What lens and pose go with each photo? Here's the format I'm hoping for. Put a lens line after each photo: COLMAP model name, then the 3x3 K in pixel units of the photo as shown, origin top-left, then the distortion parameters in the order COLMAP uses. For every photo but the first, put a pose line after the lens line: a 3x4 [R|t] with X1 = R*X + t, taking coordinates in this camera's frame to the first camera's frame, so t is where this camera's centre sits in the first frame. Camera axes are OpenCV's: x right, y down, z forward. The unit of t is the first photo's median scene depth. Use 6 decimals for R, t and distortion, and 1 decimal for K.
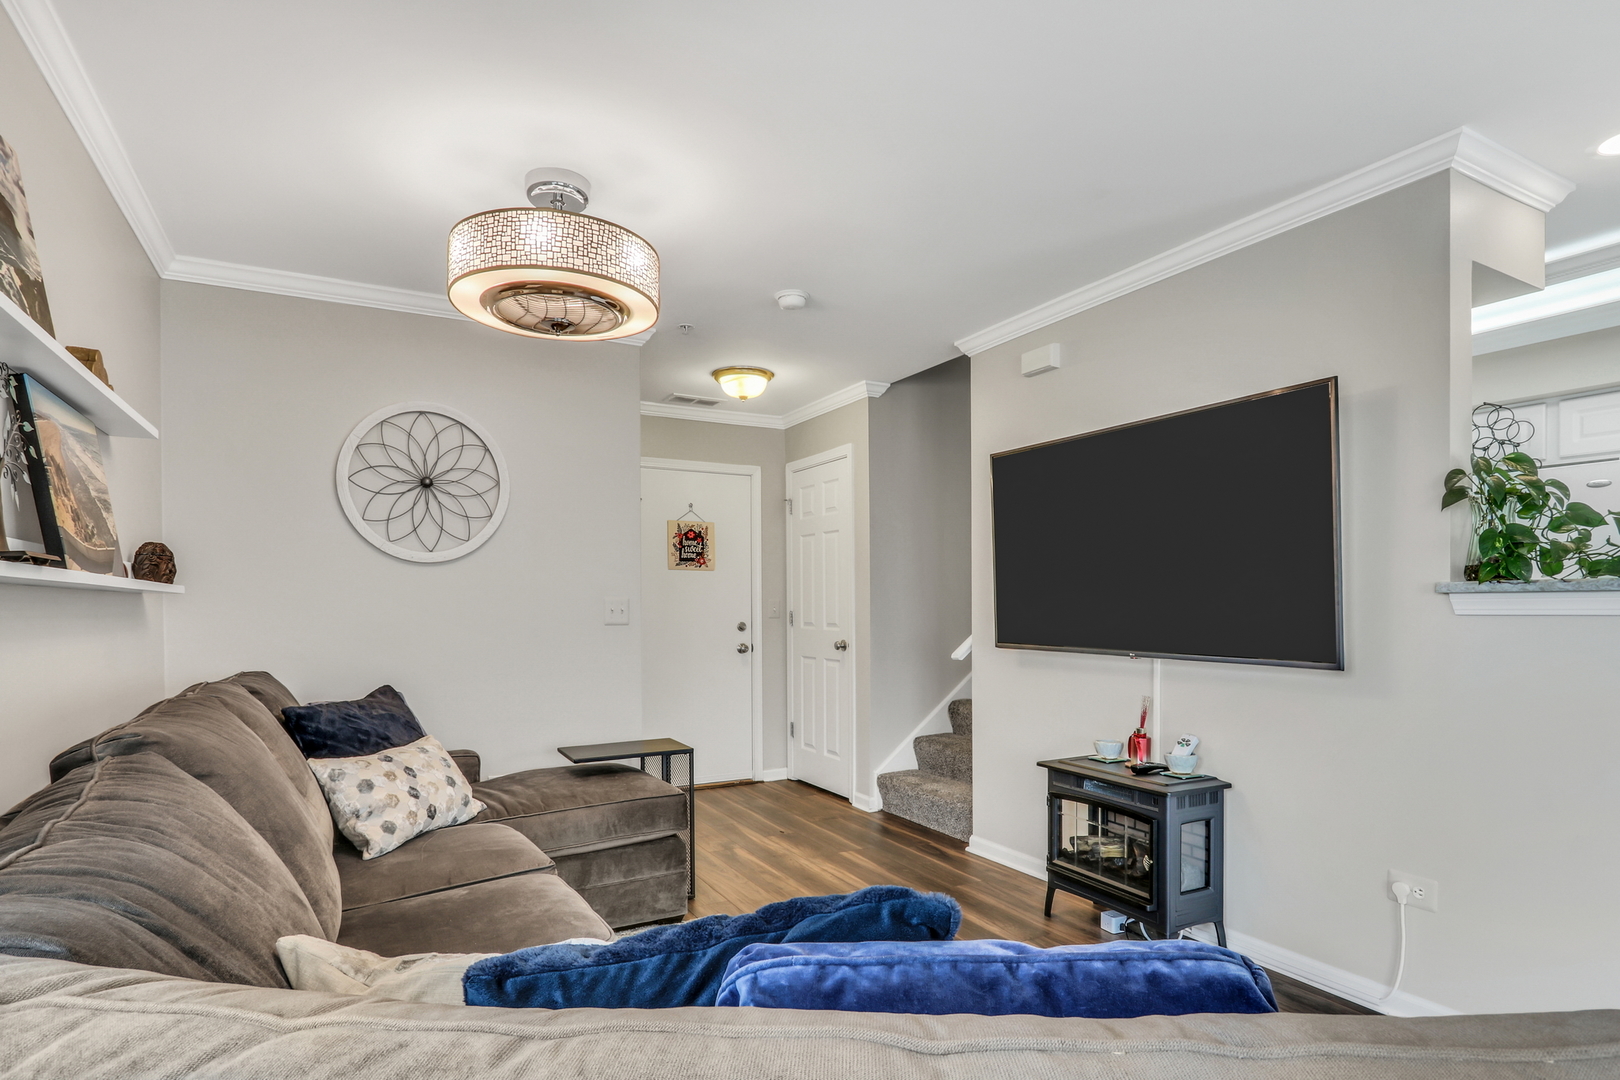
lens RADIAL K [[850.4, 0, 798.6], [0, 850.4, 619.0], [0, 0, 1]] dist [-0.009475, 0.000148]
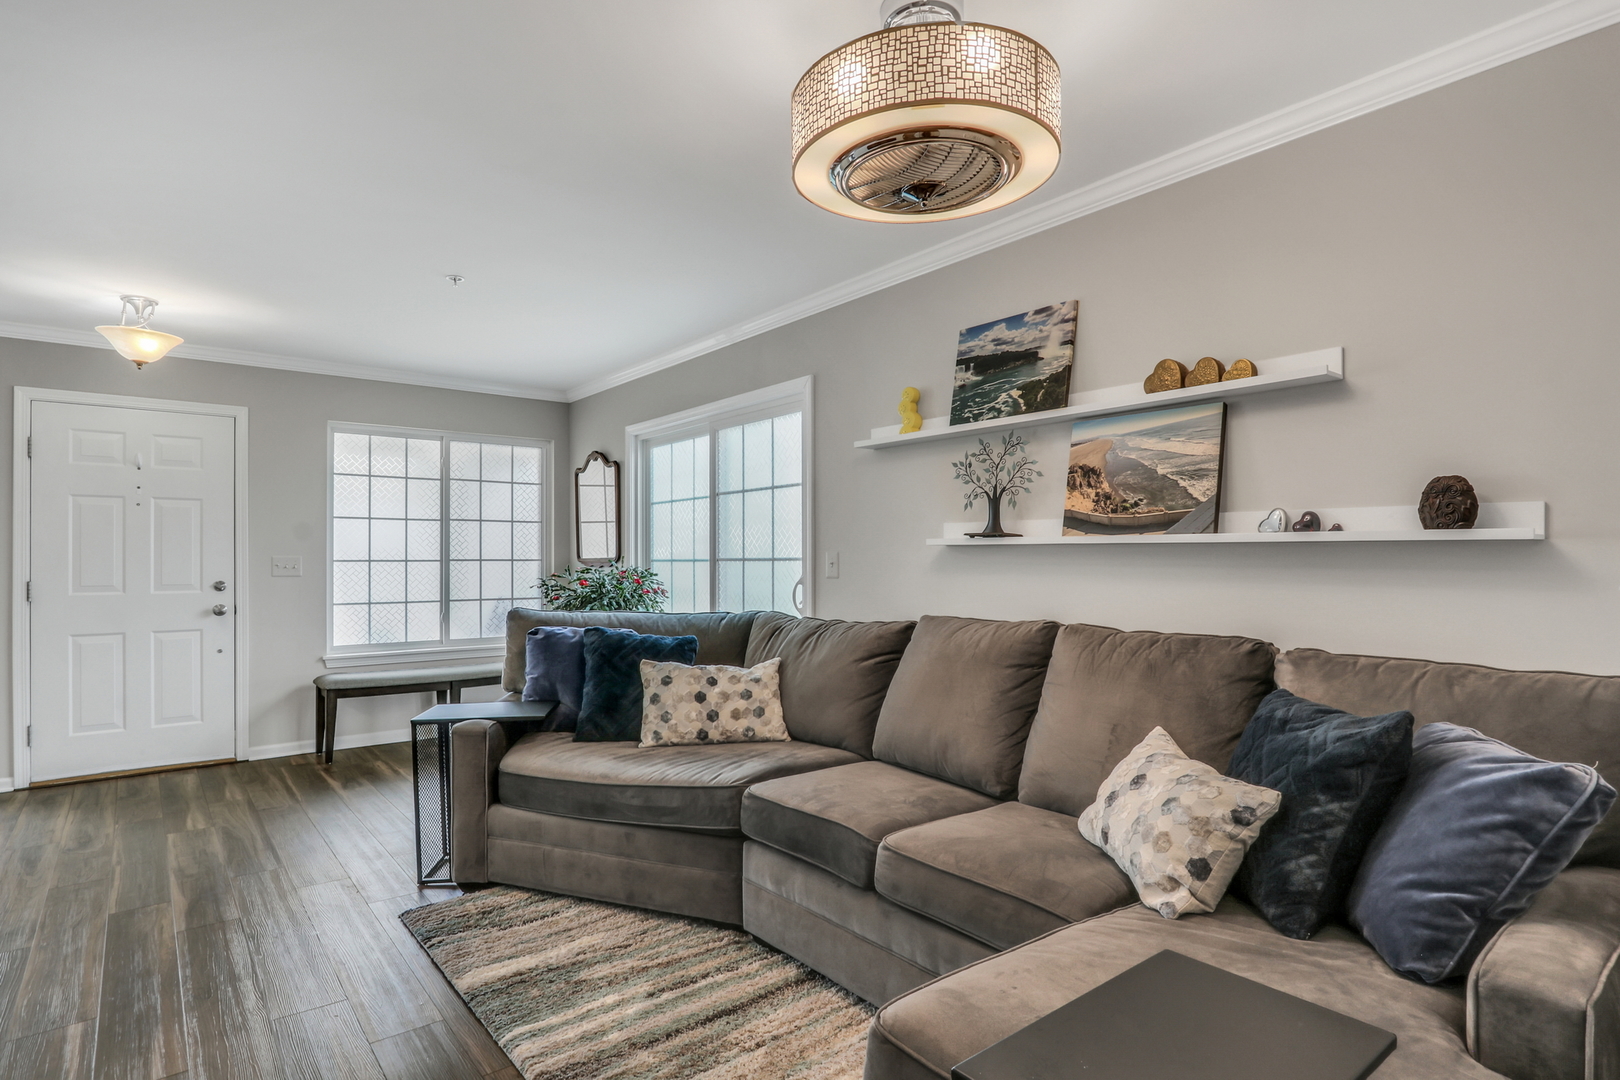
lens RADIAL K [[841.0, 0, 789.2], [0, 841.0, 555.7], [0, 0, 1]] dist [-0.012701, 0.000566]
pose [[-0.983679, 0.005809, -0.179836, -0.018877], [0.002633, 0.999836, 0.017896, -0.028364], [0.179910, 0.017130, -0.983534, 1.462026]]
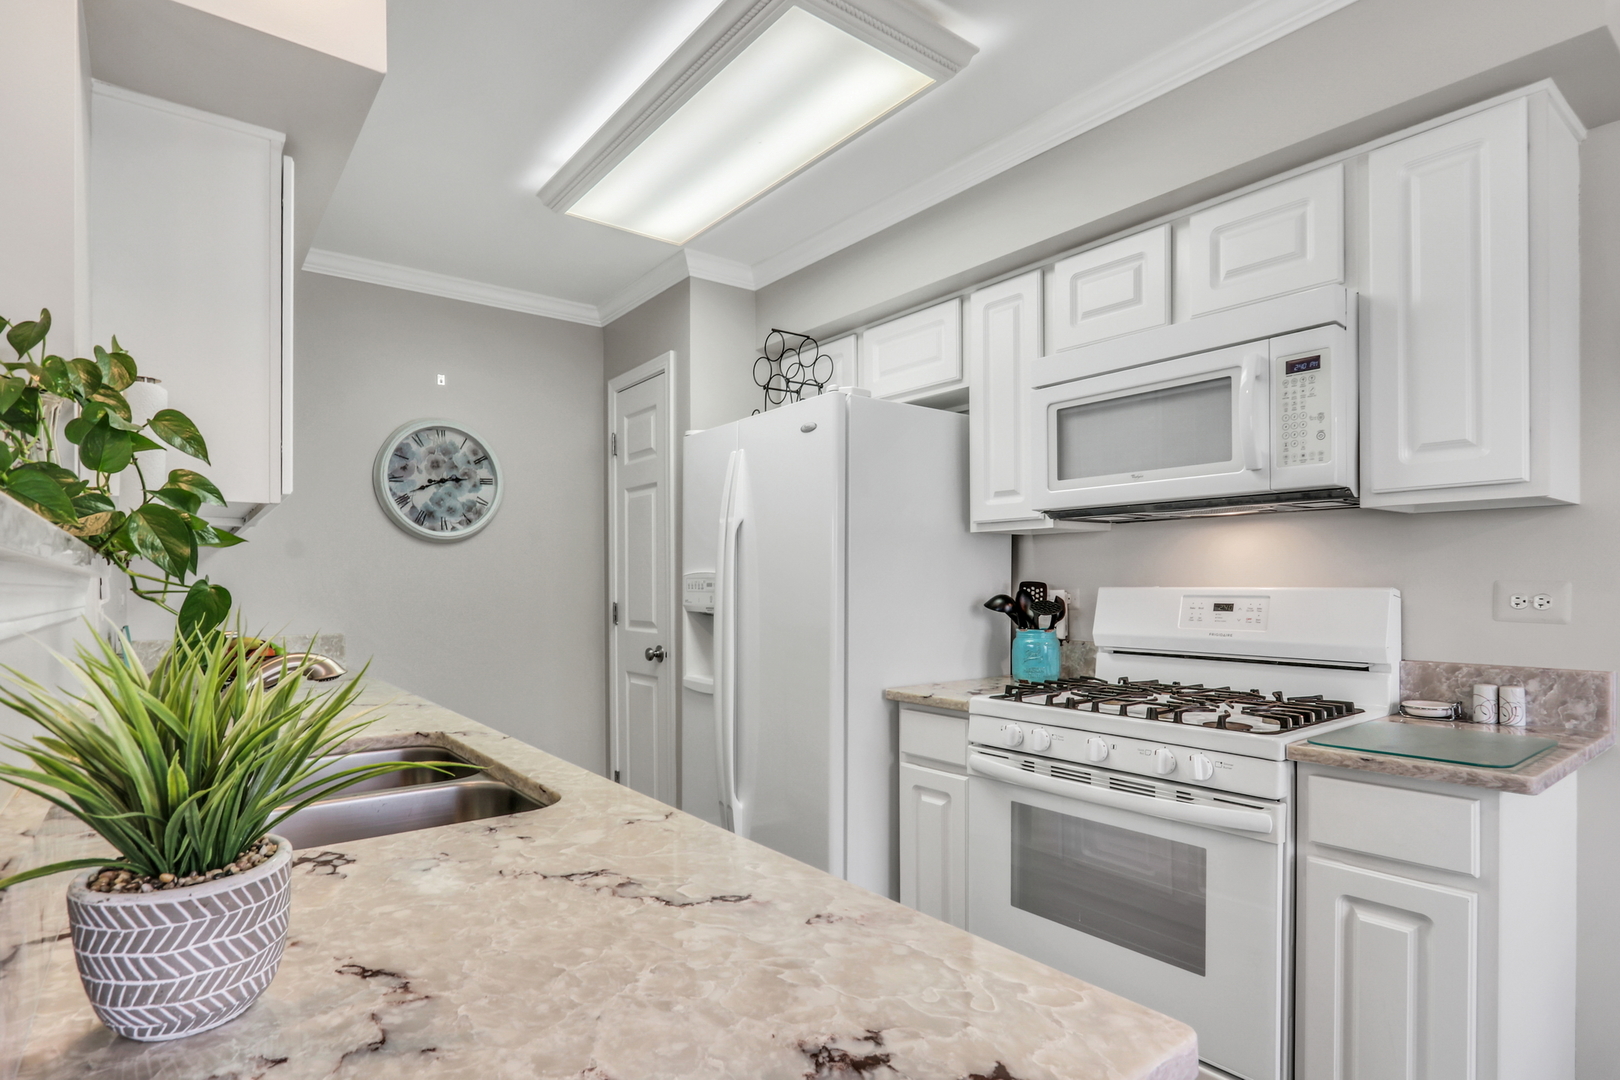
lens RADIAL K [[836.0, 0, 792.0], [0, 836.0, 589.0], [0, 0, 1]] dist [-0.011834, 0.000794]
pose [[0.987119, -0.002950, 0.159958, 0.926701], [0.005193, 0.999894, -0.013605, -0.011025], [-0.159901, 0.014260, 0.987030, 0.320463]]
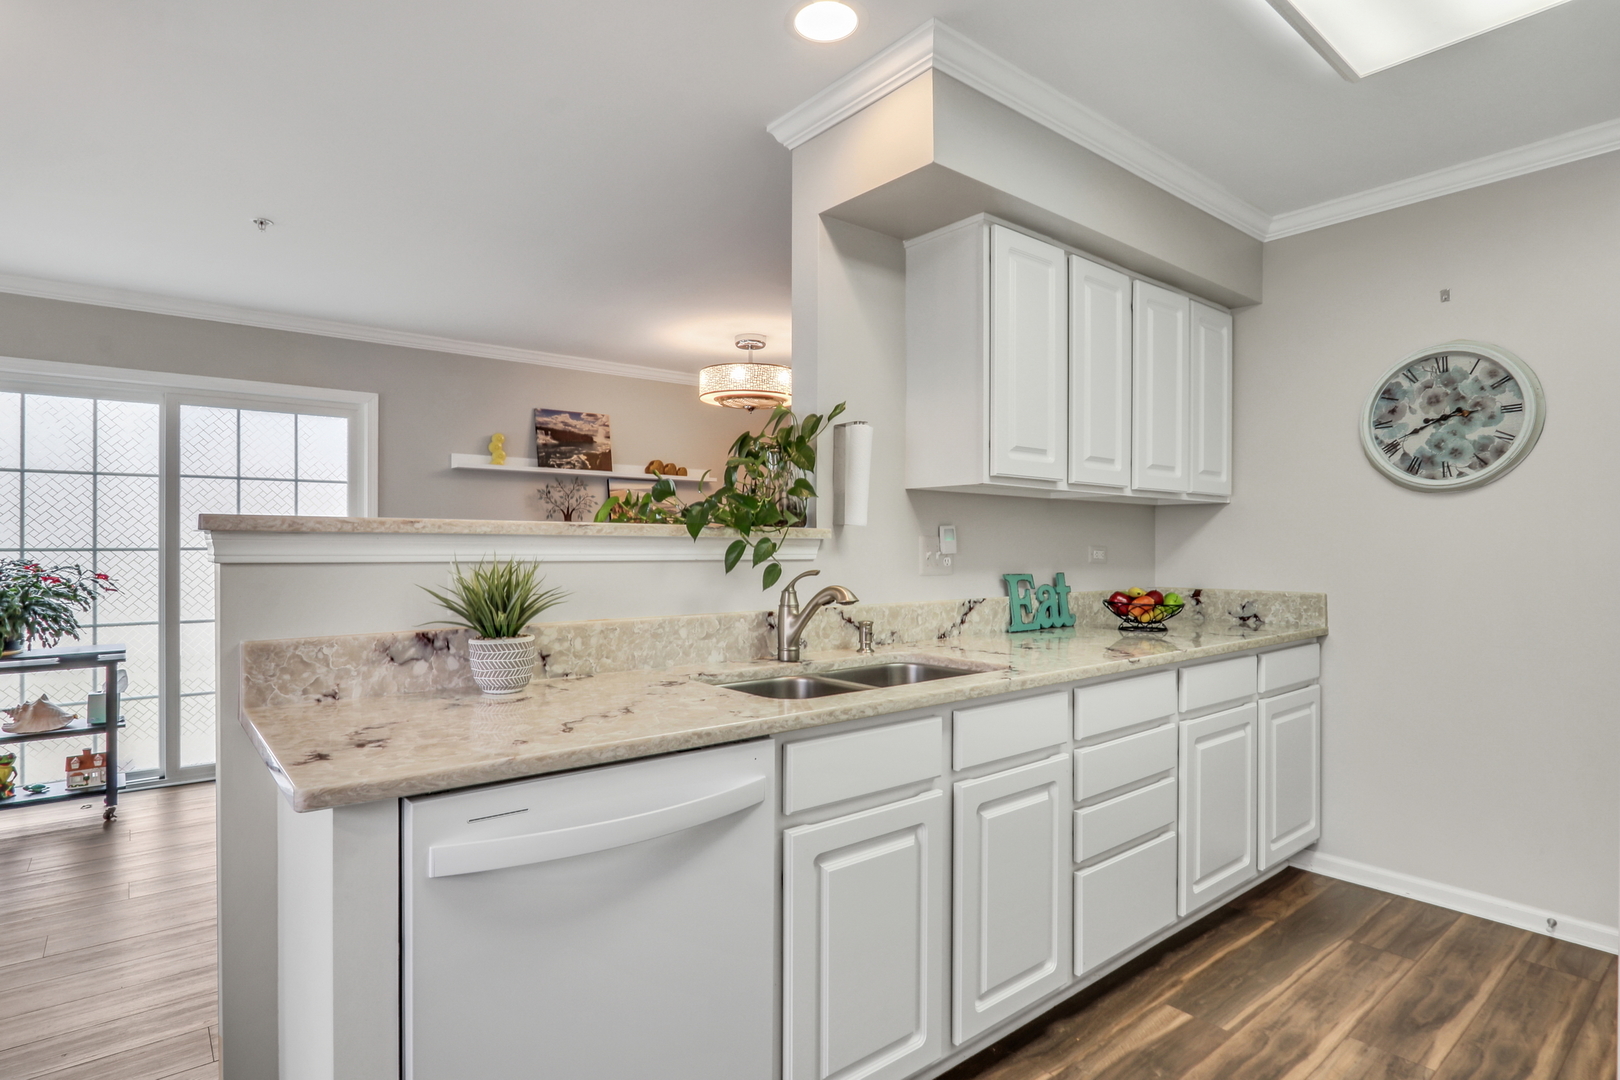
lens RADIAL K [[829.7, 0, 795.5], [0, 829.7, 543.0], [0, 0, 1]] dist [-0.012701, 0.000605]
pose [[0.188049, -0.002102, -0.982157, 1.409389], [-0.019899, 0.999784, -0.005950, -0.015693], [0.981958, 0.020663, 0.187967, 0.628015]]
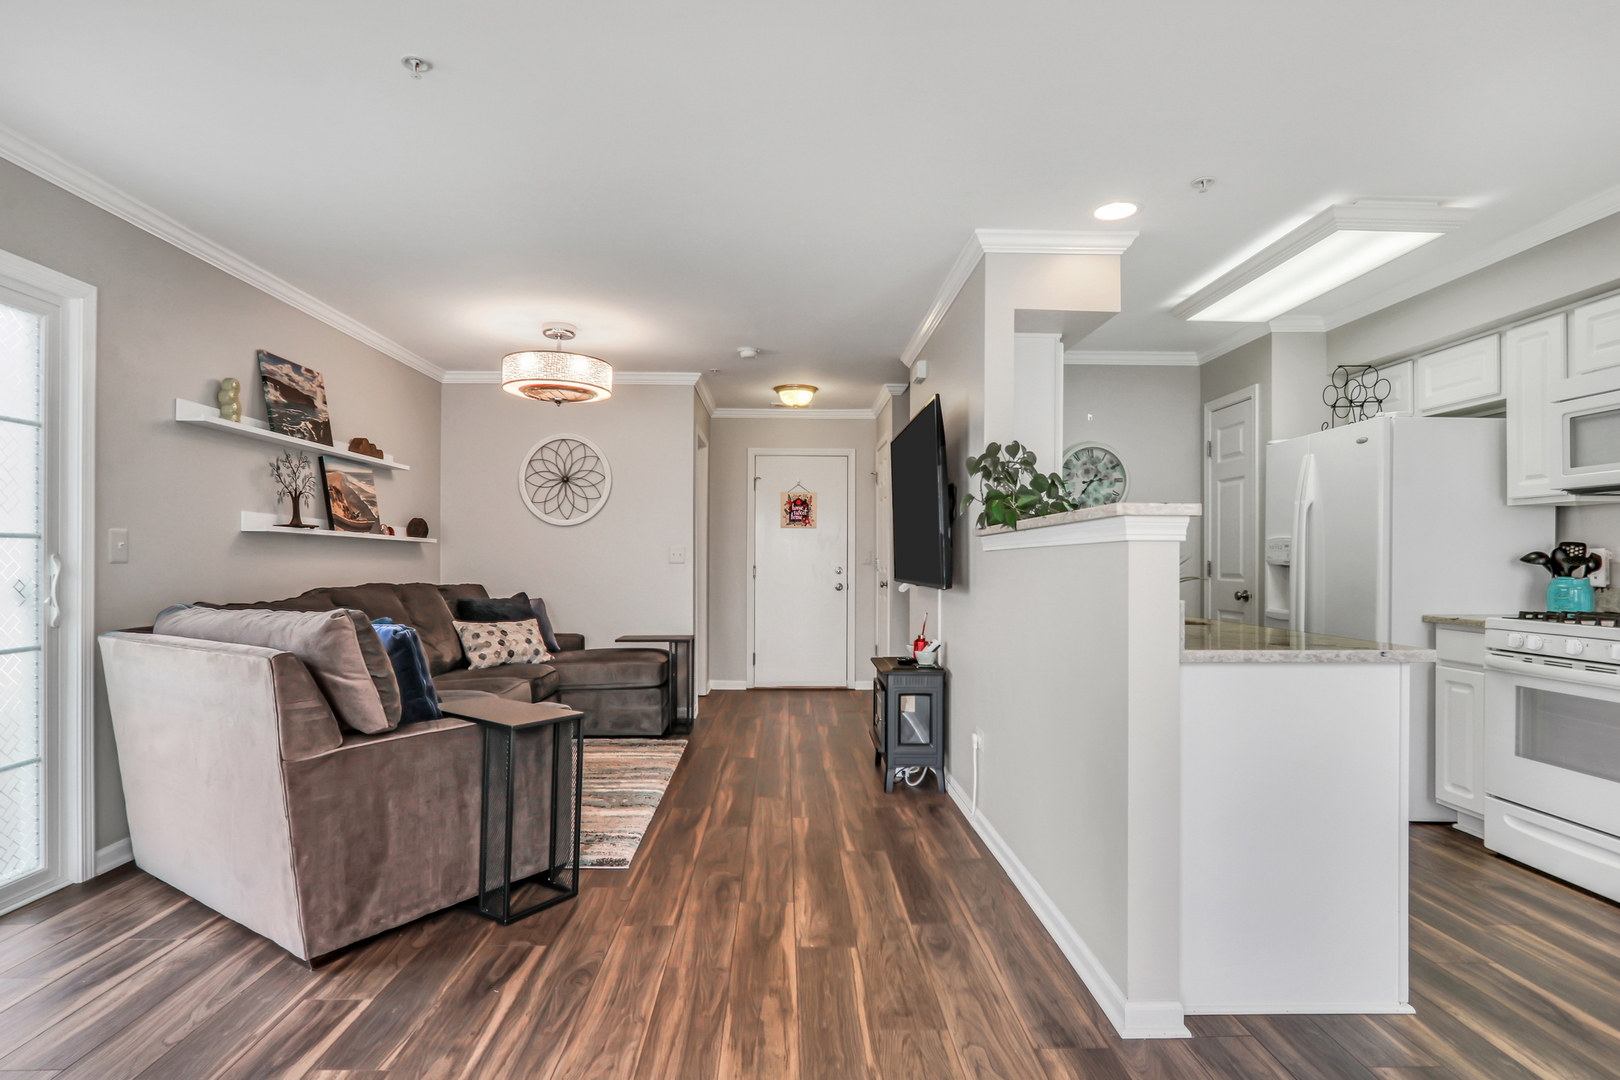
lens RADIAL K [[831.3, 0, 791.7], [0, 831.3, 559.3], [0, 0, 1]] dist [-0.013271, 0.000045]
pose [[0.888991, 0.005004, -0.457898, 0.882943], [-0.015088, 0.999717, -0.018368, 0.032066], [0.457677, 0.023238, 0.888815, -0.349937]]
